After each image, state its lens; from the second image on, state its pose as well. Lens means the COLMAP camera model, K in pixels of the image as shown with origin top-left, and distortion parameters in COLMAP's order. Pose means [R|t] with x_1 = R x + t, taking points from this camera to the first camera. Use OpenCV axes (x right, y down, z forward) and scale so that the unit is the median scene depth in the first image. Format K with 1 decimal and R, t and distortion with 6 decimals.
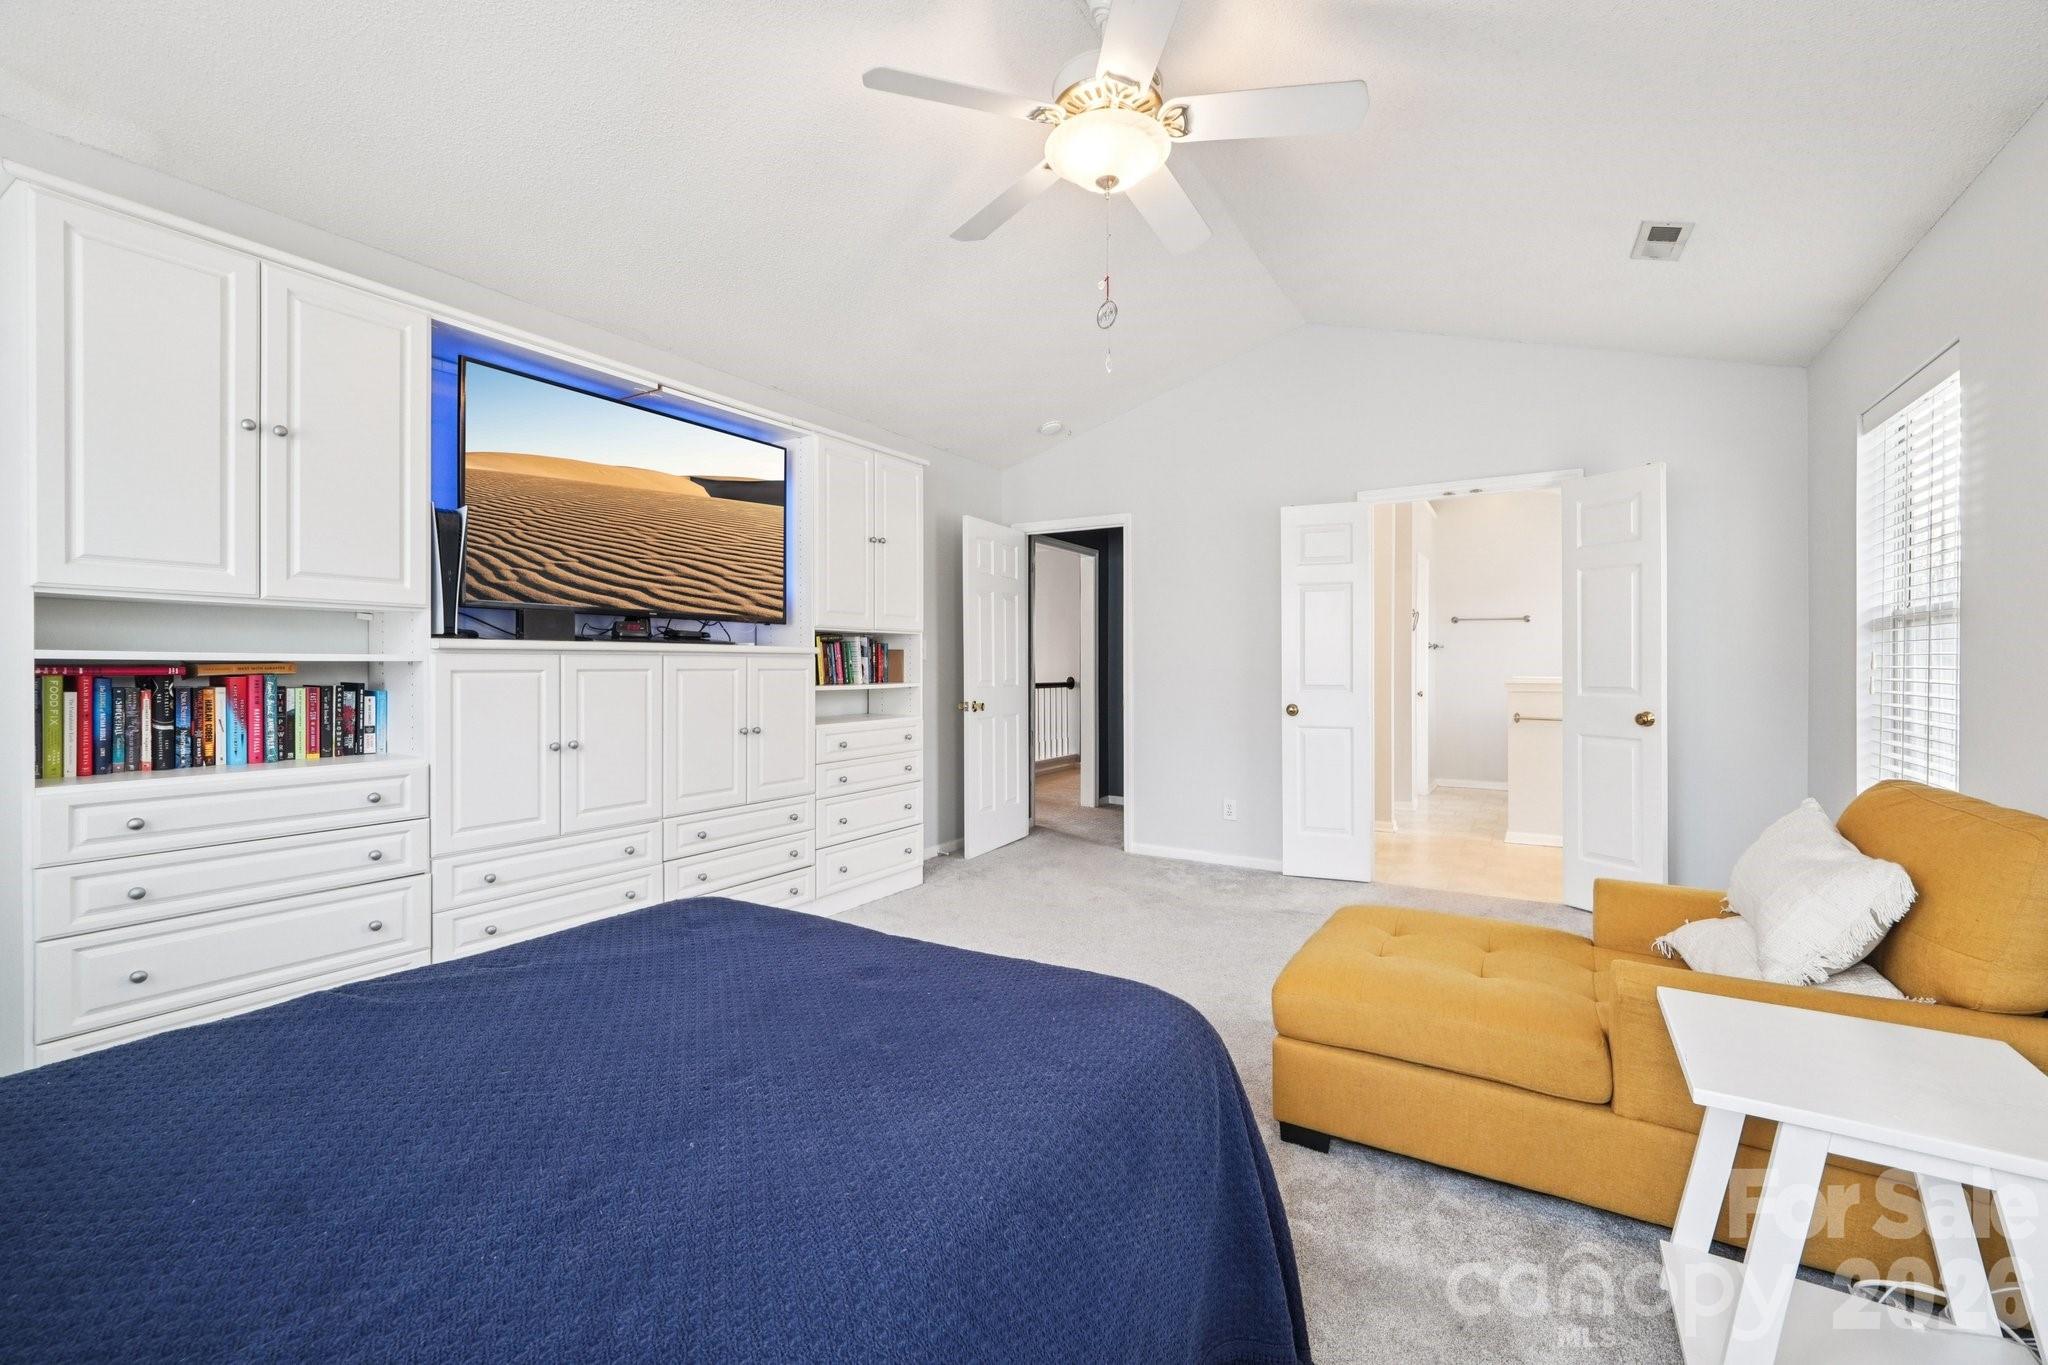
lens RADIAL K [[857.1, 0, 1019.7], [0, 857.1, 676.1], [0, 0, 1]] dist [-0.000843, 0.000071]
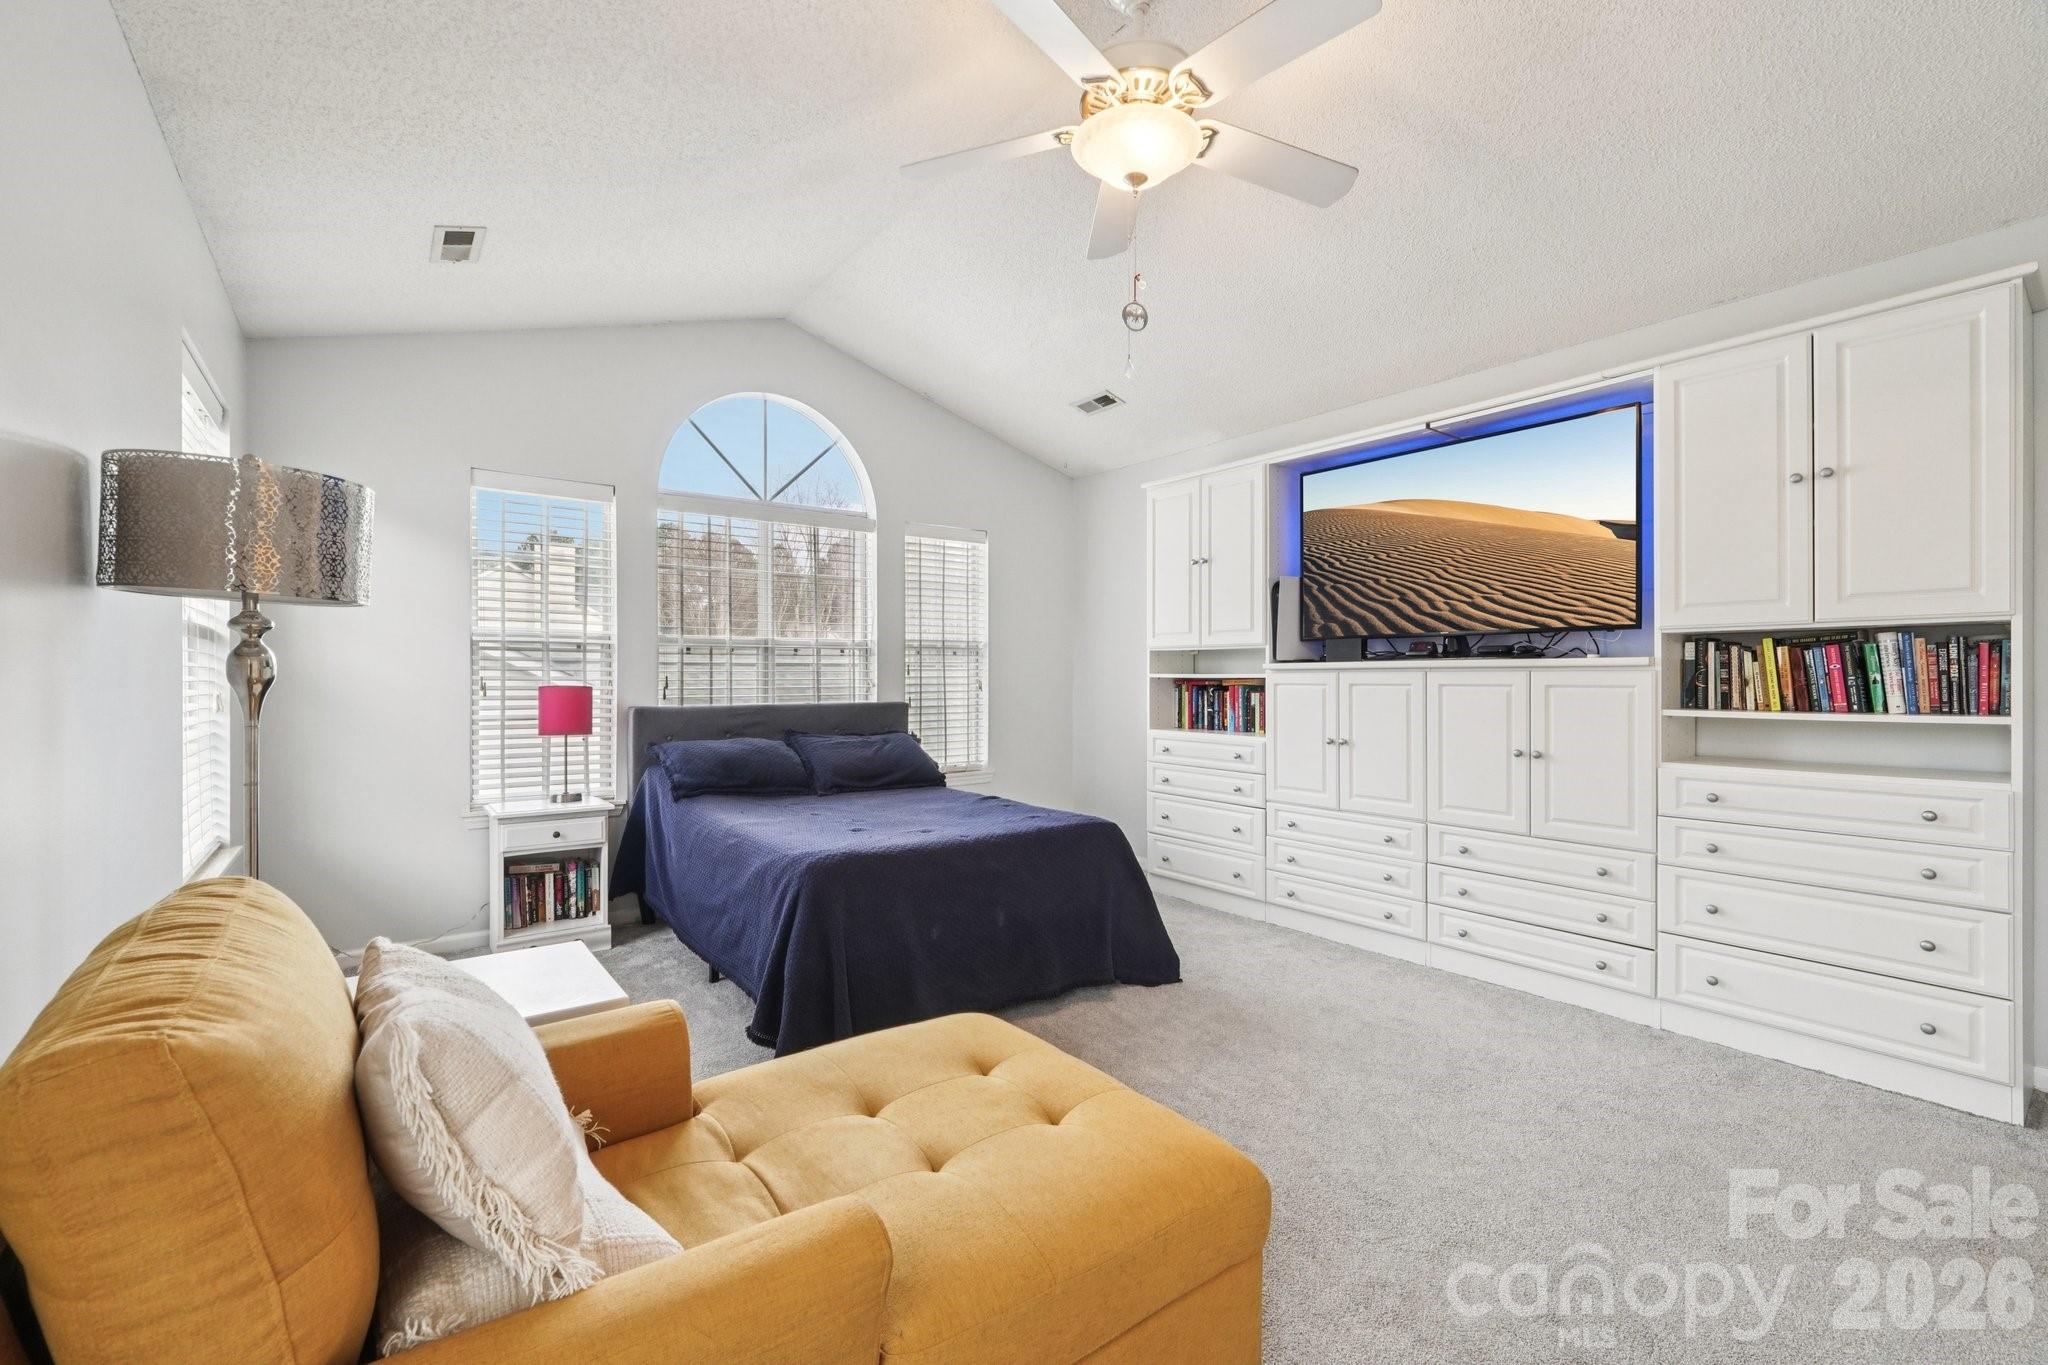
lens RADIAL K [[857.1, 0, 1019.7], [0, 857.1, 676.1], [0, 0, 1]] dist [-0.000843, 0.000071]
pose [[-0.353925, -0.001570, -0.935272, 0.772851], [-0.010168, 0.999946, 0.002169, -0.015568], [0.935219, 0.010277, -0.353922, 0.891231]]
